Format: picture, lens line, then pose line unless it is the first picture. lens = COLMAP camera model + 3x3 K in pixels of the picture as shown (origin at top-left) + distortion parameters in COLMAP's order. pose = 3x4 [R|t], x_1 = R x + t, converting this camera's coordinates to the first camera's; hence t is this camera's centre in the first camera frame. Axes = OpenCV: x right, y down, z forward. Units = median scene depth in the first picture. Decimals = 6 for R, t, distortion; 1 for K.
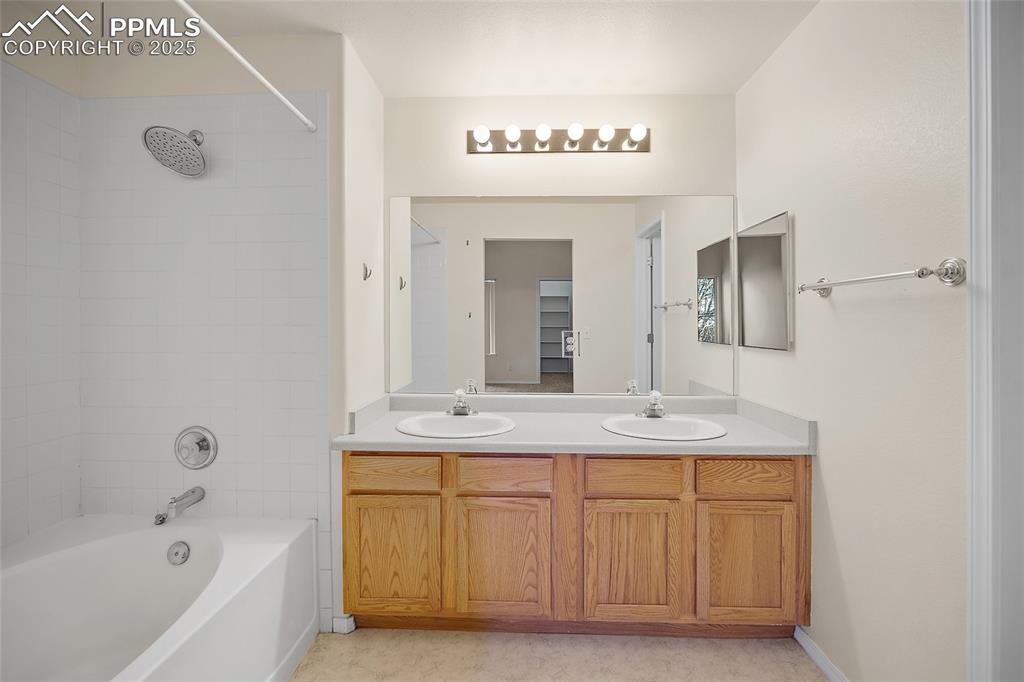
lens RADIAL K [[412.1, 0, 520.0], [0, 412.1, 326.1], [0, 0, 1]] dist [-0.013356, 0.000032]
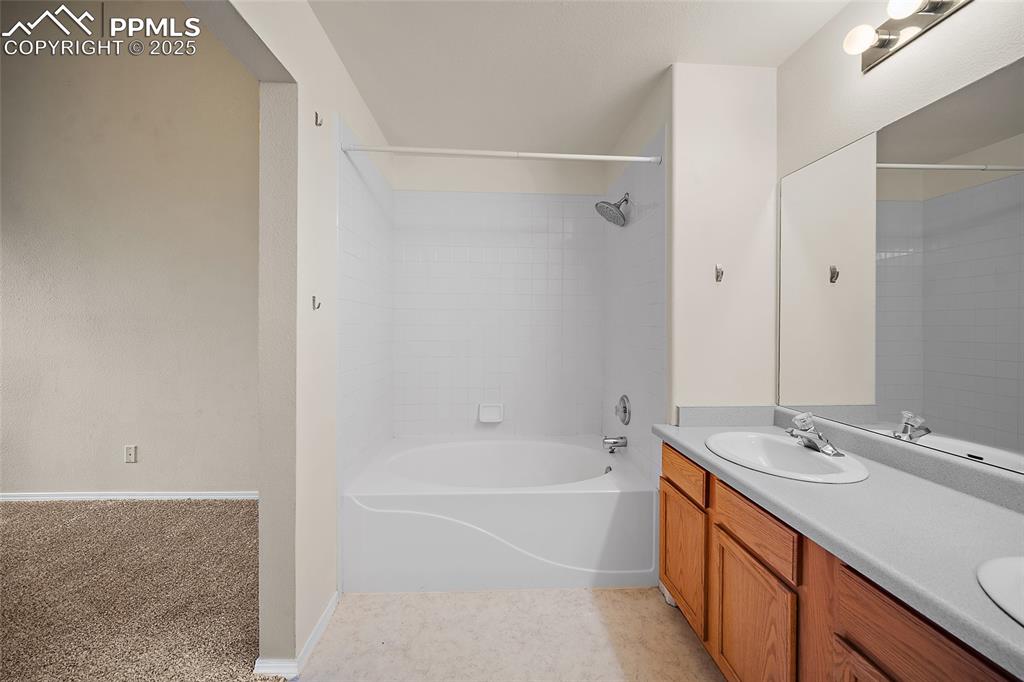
lens RADIAL K [[412.1, 0, 512.7], [0, 412.1, 332.8], [0, 0, 1]] dist [-0.013356, 0.000032]
pose [[0.066790, 0.009579, -0.997721, 0.697922], [-0.006283, 0.999938, 0.009179, 0.005053], [0.997747, 0.005656, 0.066846, 0.528133]]
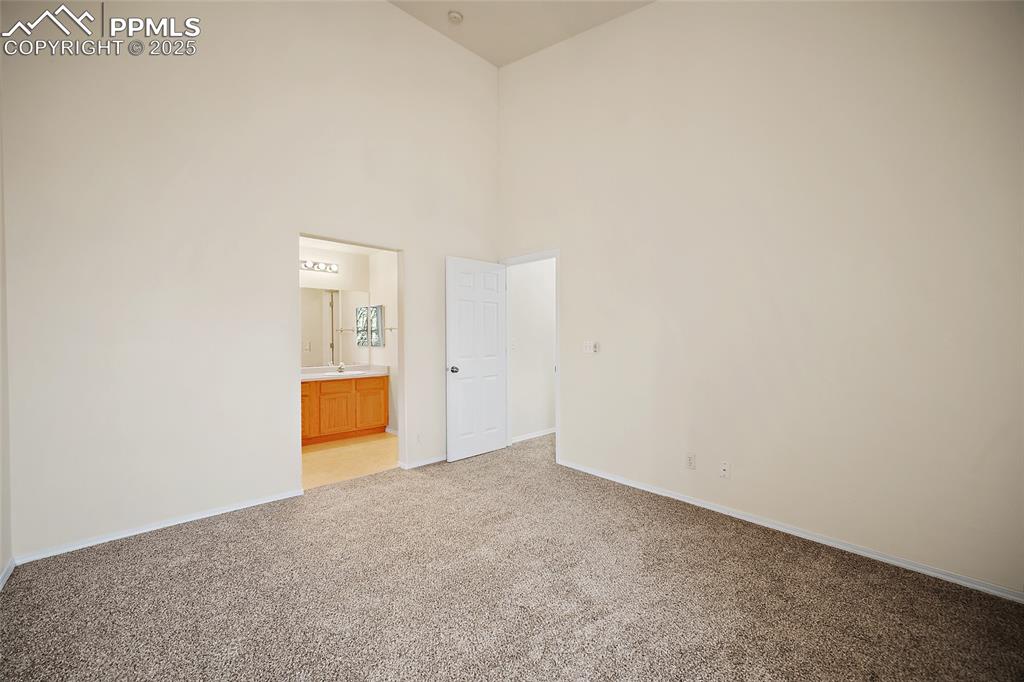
lens RADIAL K [[412.1, 0, 513.8], [0, 412.1, 339.8], [0, 0, 1]] dist [-0.013356, 0.000032]
pose [[0.715796, -0.005651, 0.698286, -0.946904], [0.007555, 0.999971, 0.000348, 0.013566], [-0.698268, 0.005026, 0.715818, -2.203273]]
